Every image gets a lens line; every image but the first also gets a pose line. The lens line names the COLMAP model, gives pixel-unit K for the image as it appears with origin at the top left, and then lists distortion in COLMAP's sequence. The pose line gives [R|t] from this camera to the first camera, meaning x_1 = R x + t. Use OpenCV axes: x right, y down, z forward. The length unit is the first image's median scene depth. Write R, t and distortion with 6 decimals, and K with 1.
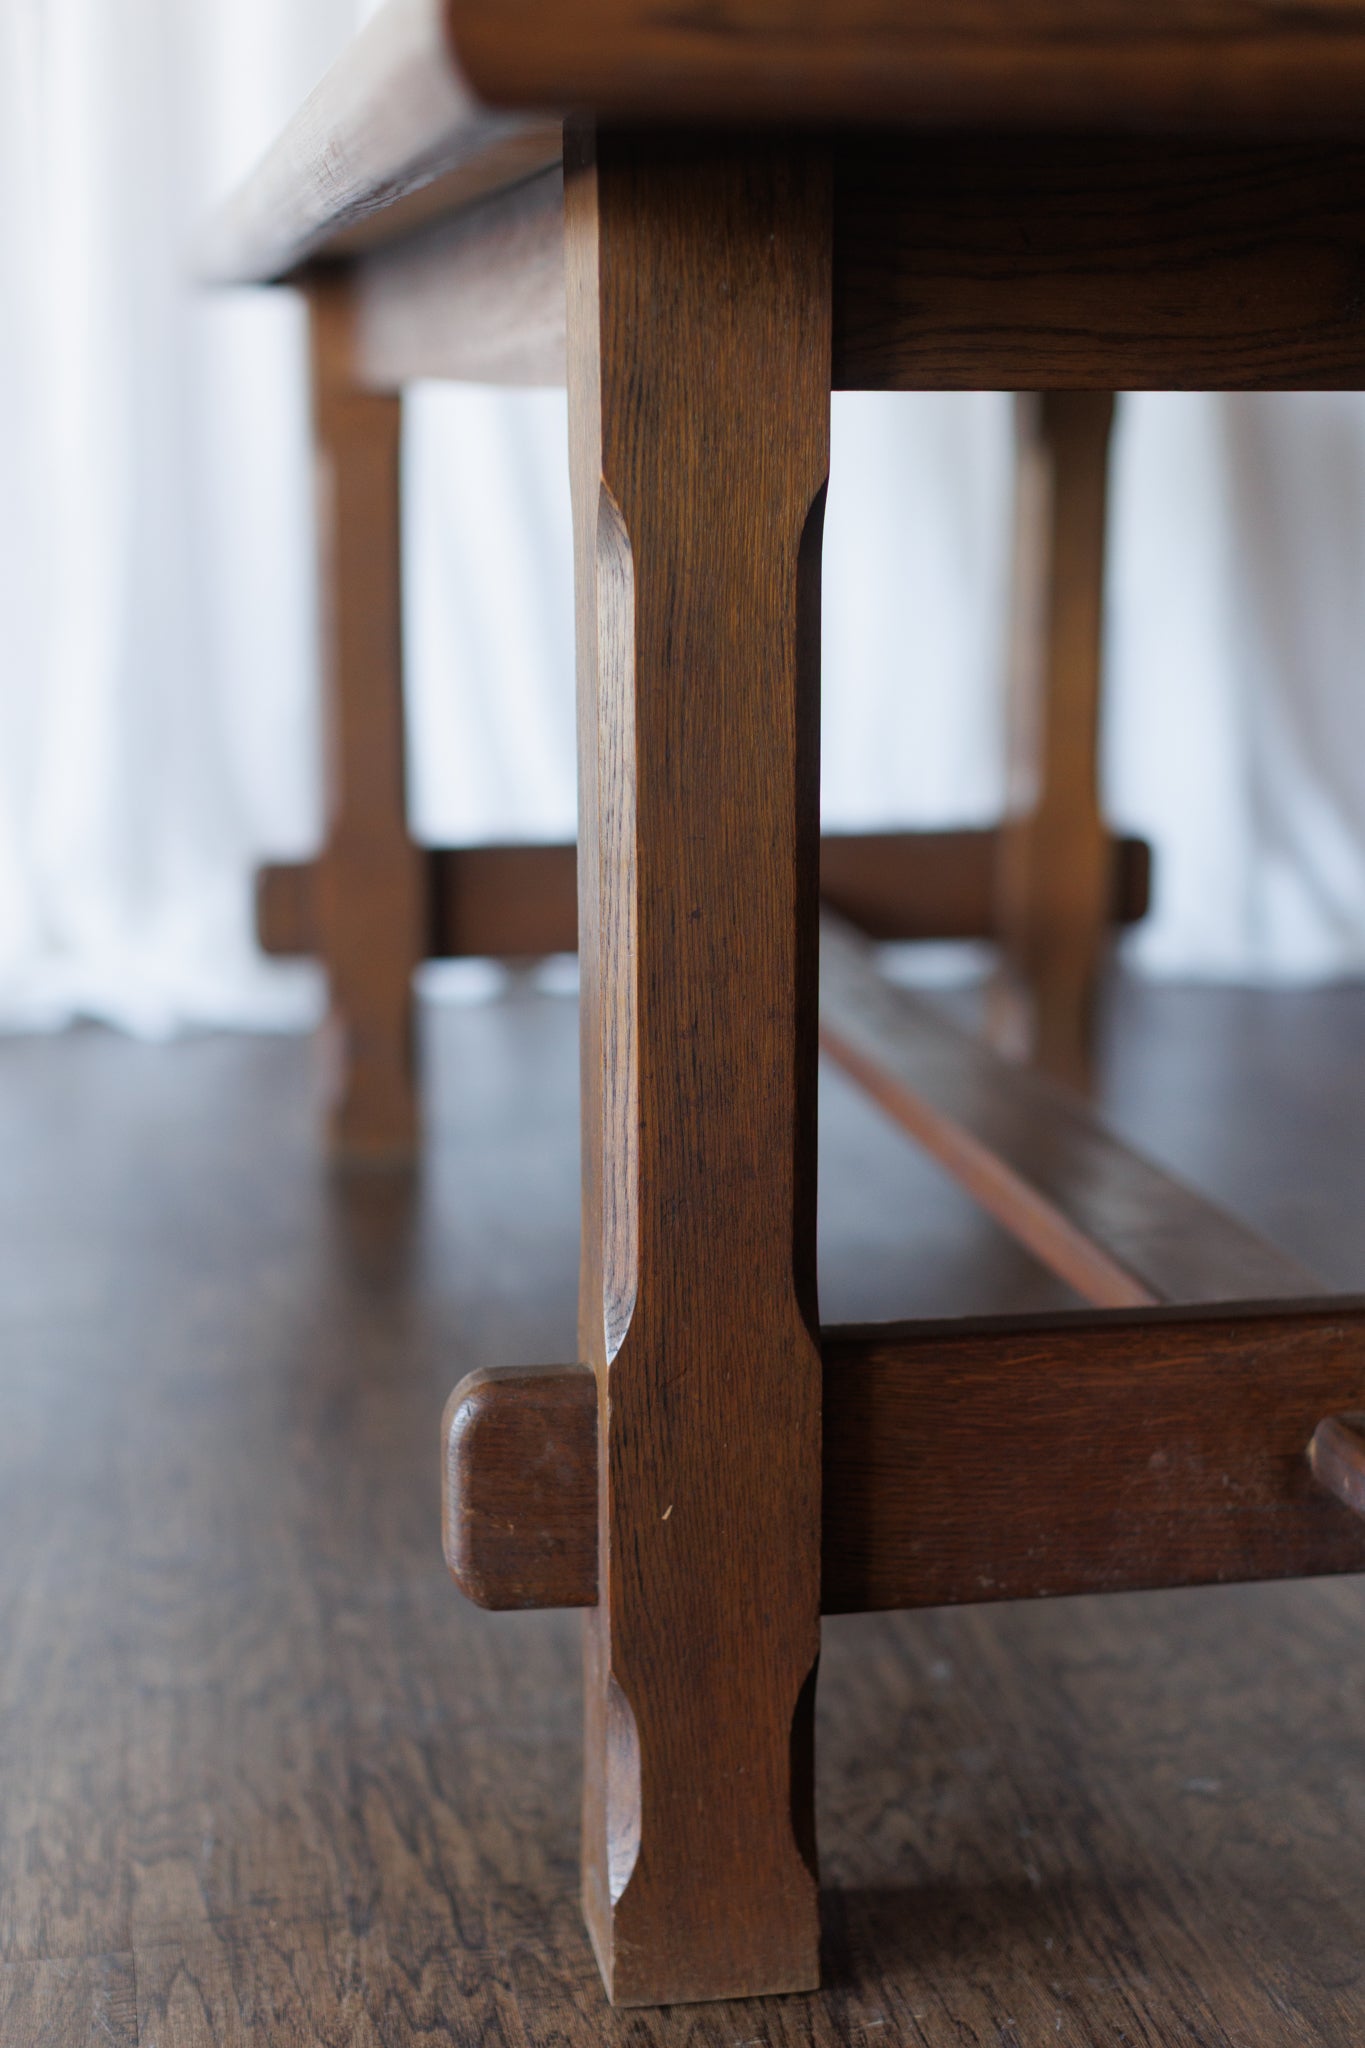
lens RADIAL K [[3200.4, 0, 757.8], [0, 3200.4, 1161.0], [0, 0, 1]] dist [0.007734, 0.000000]
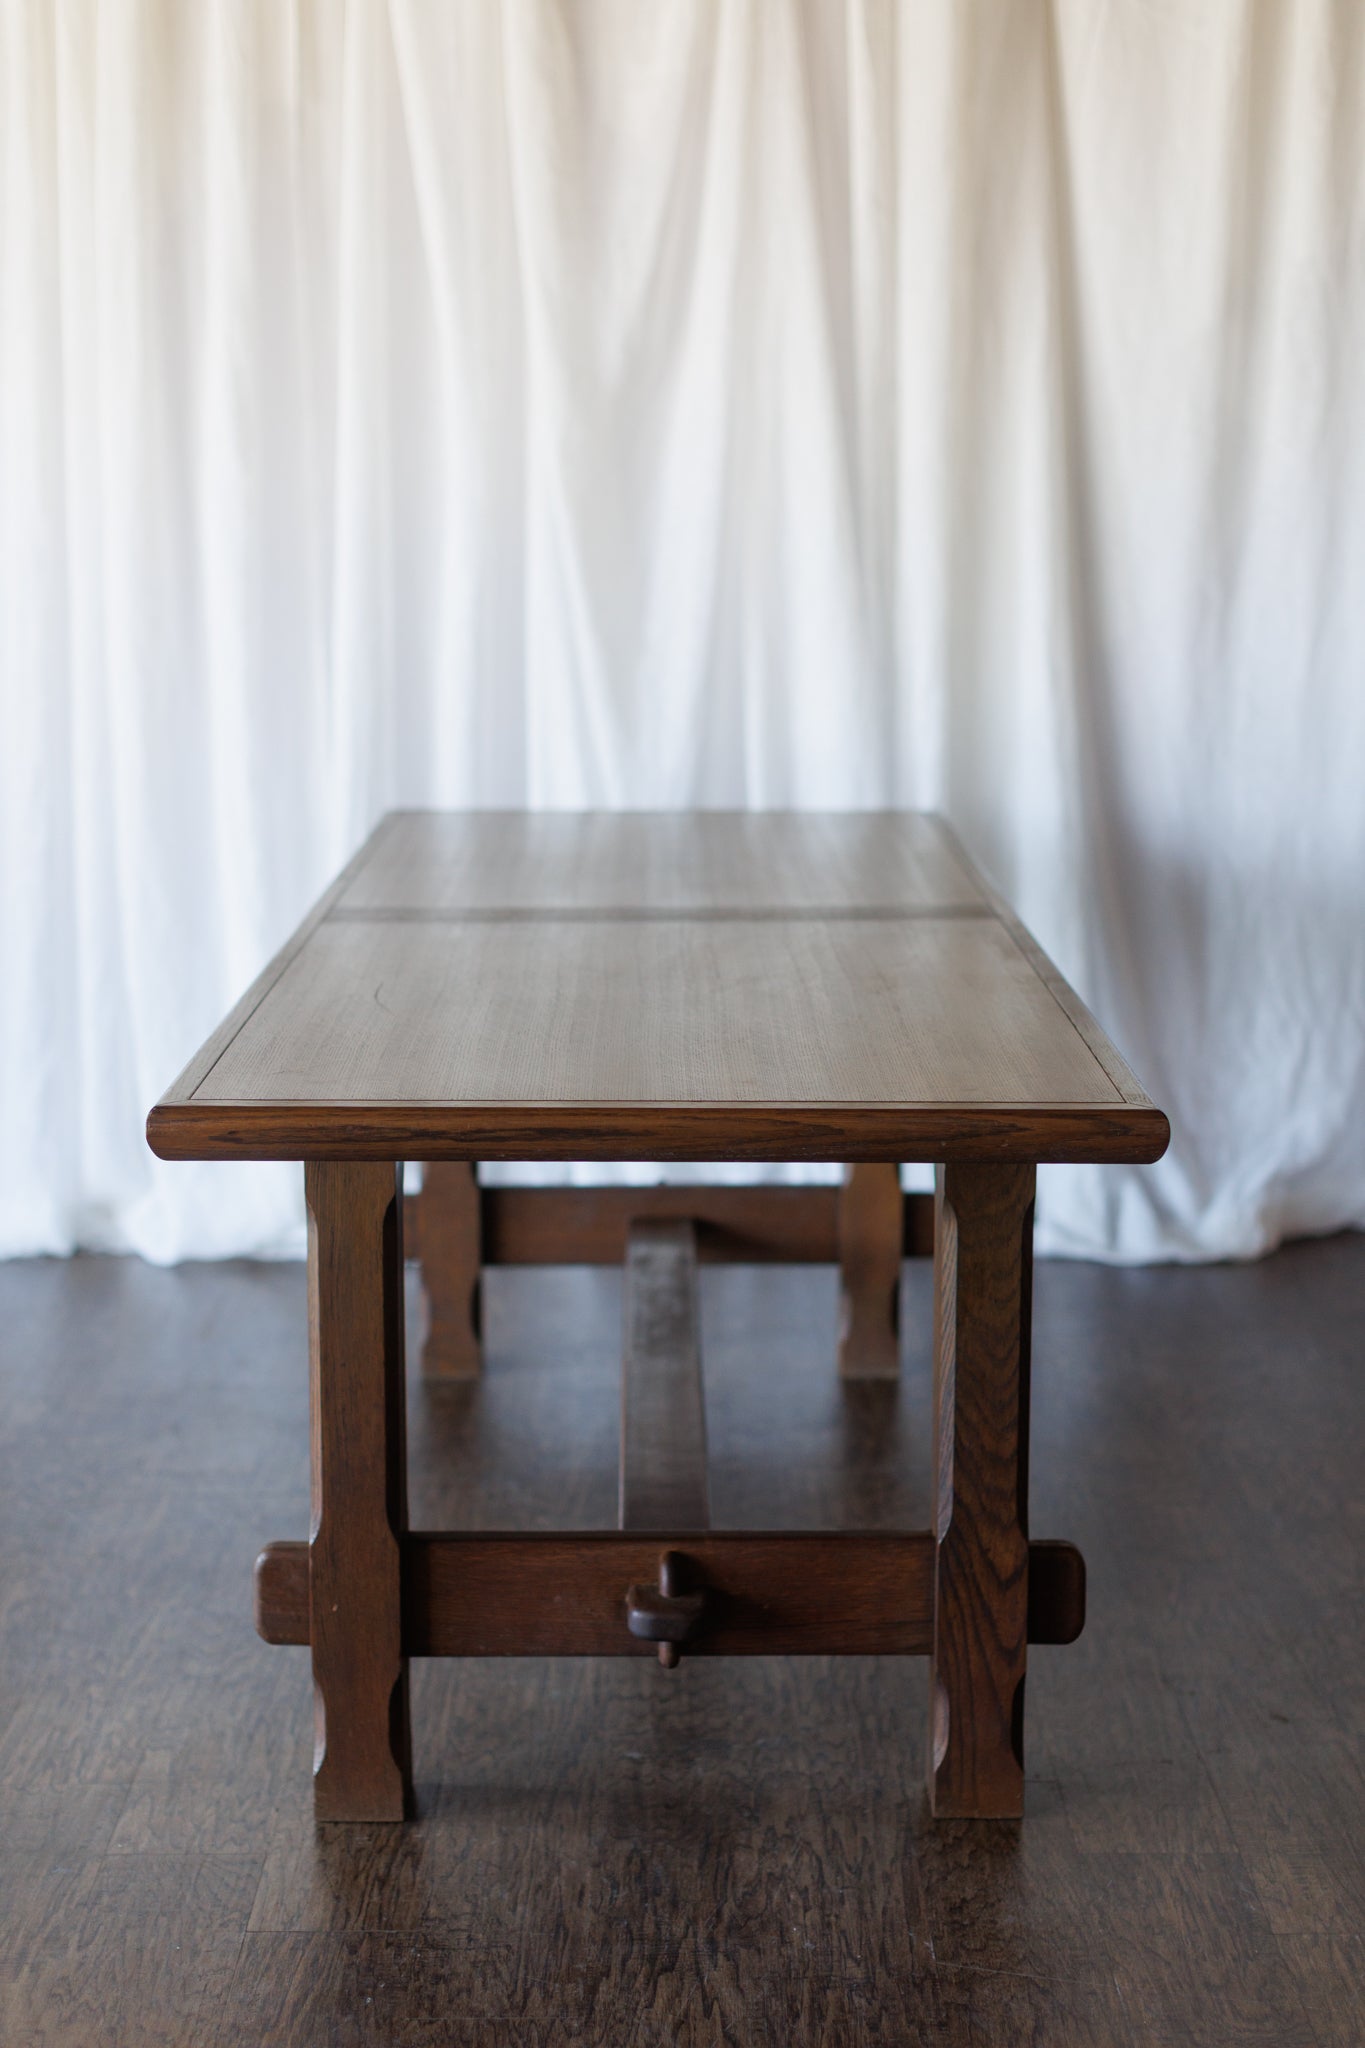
lens RADIAL K [[3200.4, 0, 669.2], [0, 3200.4, 936.4], [0, 0, 1]] dist [0.007734, 0.000000]
pose [[0.979645, 0.027327, -0.198871, 0.656377], [-0.045236, 0.995261, -0.086076, -0.189107], [0.195576, 0.093320, 0.976238, -1.295622]]
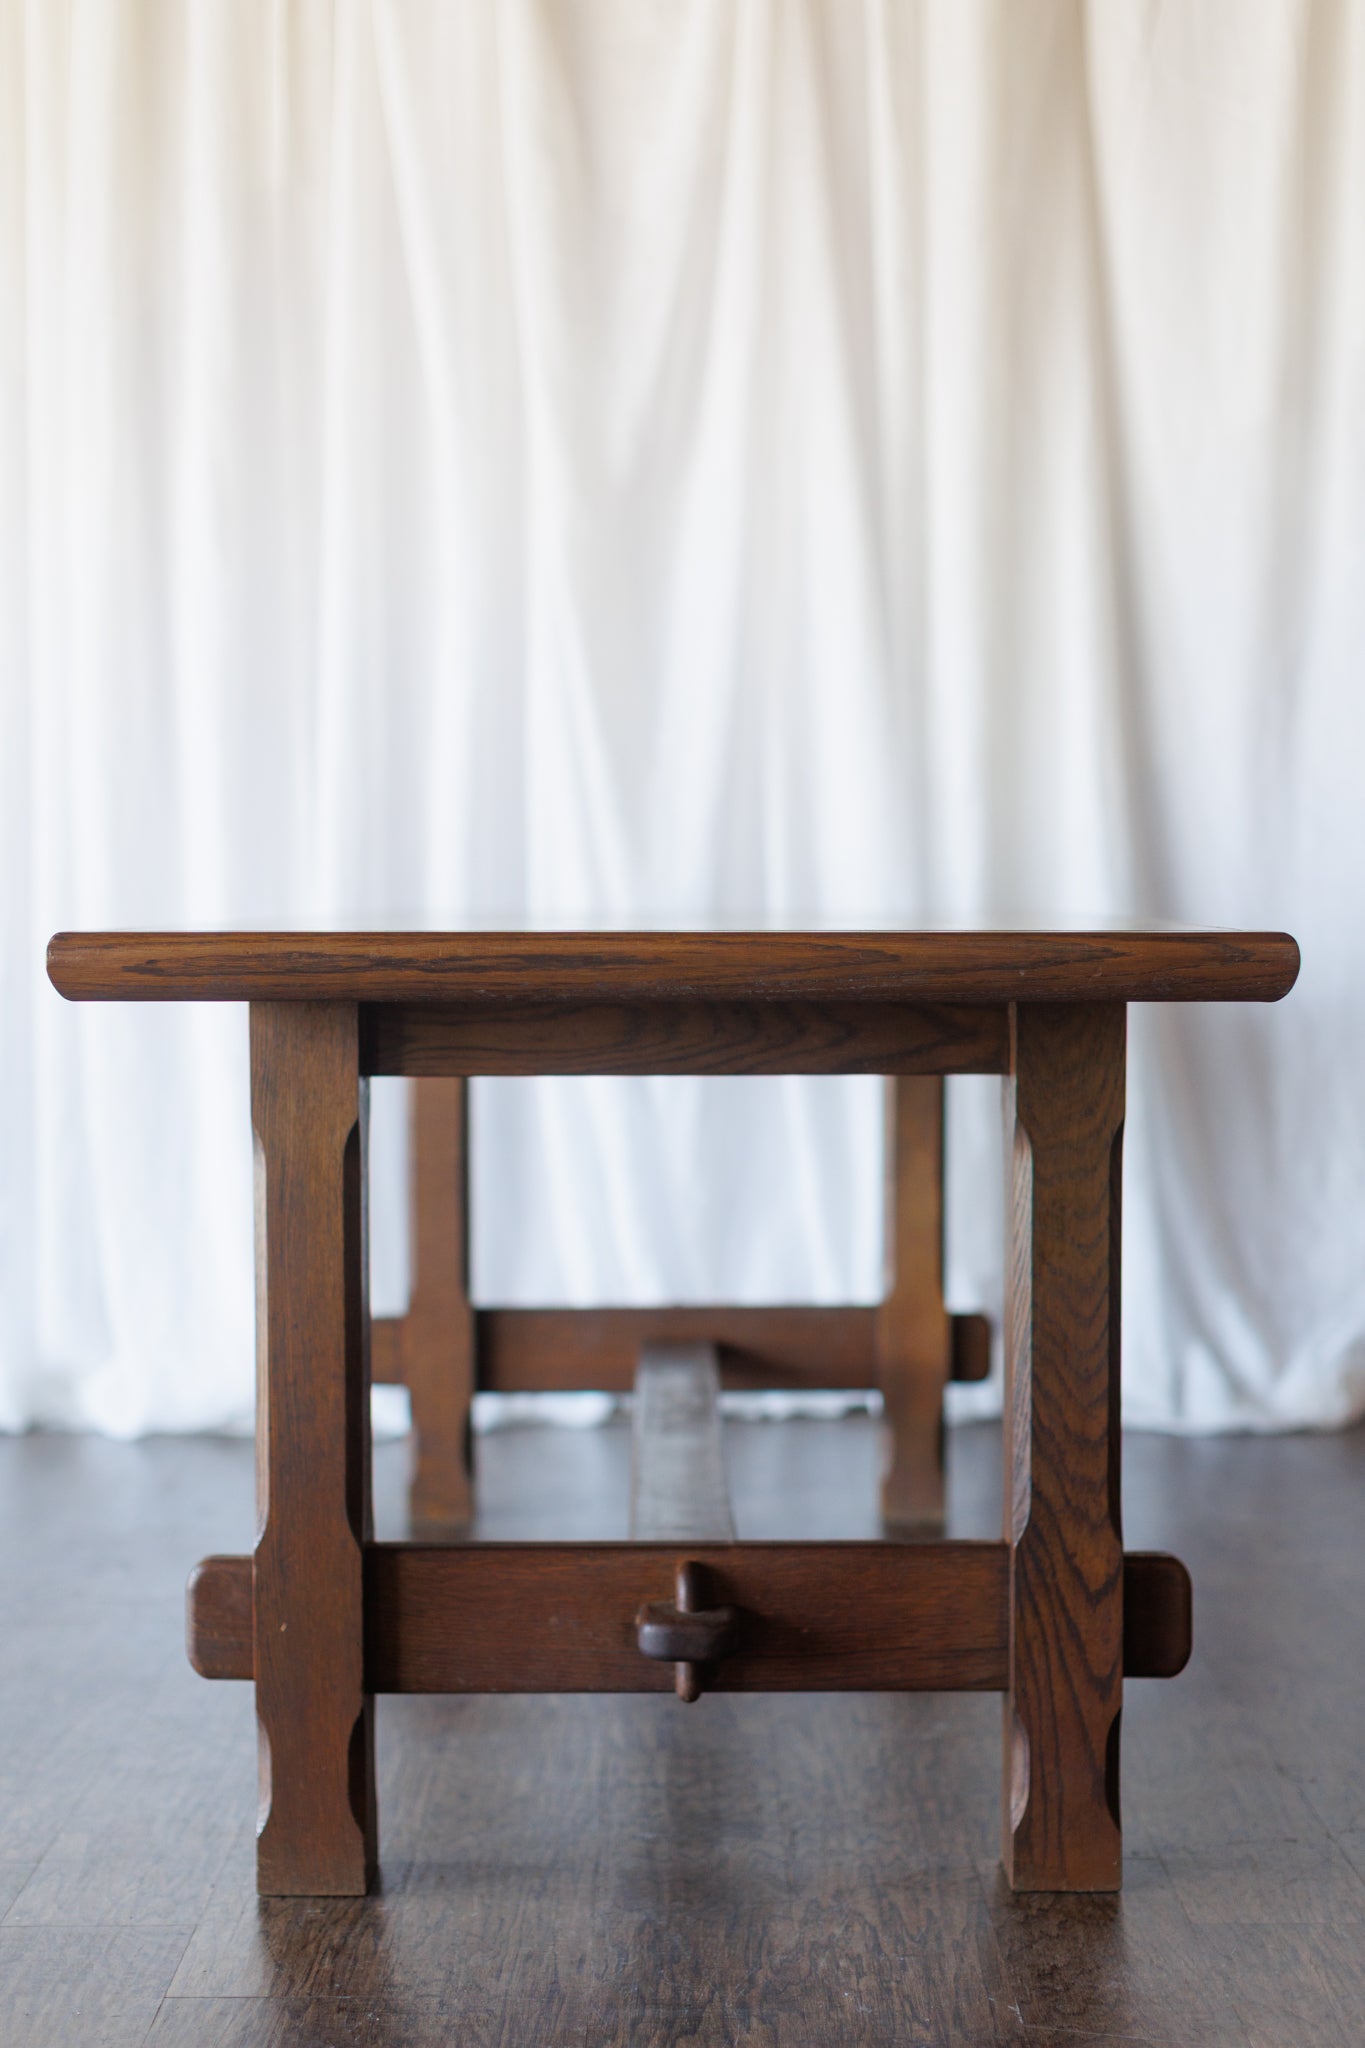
lens RADIAL K [[3200.4, 0, 652.0], [0, 3200.4, 1042.7], [0, 0, 1]] dist [0.007734, 0.000000]
pose [[0.977676, 0.004057, -0.210081, 0.588118], [-0.043126, 0.982403, -0.181726, 0.100351], [0.205647, 0.186729, 0.960646, -0.895109]]
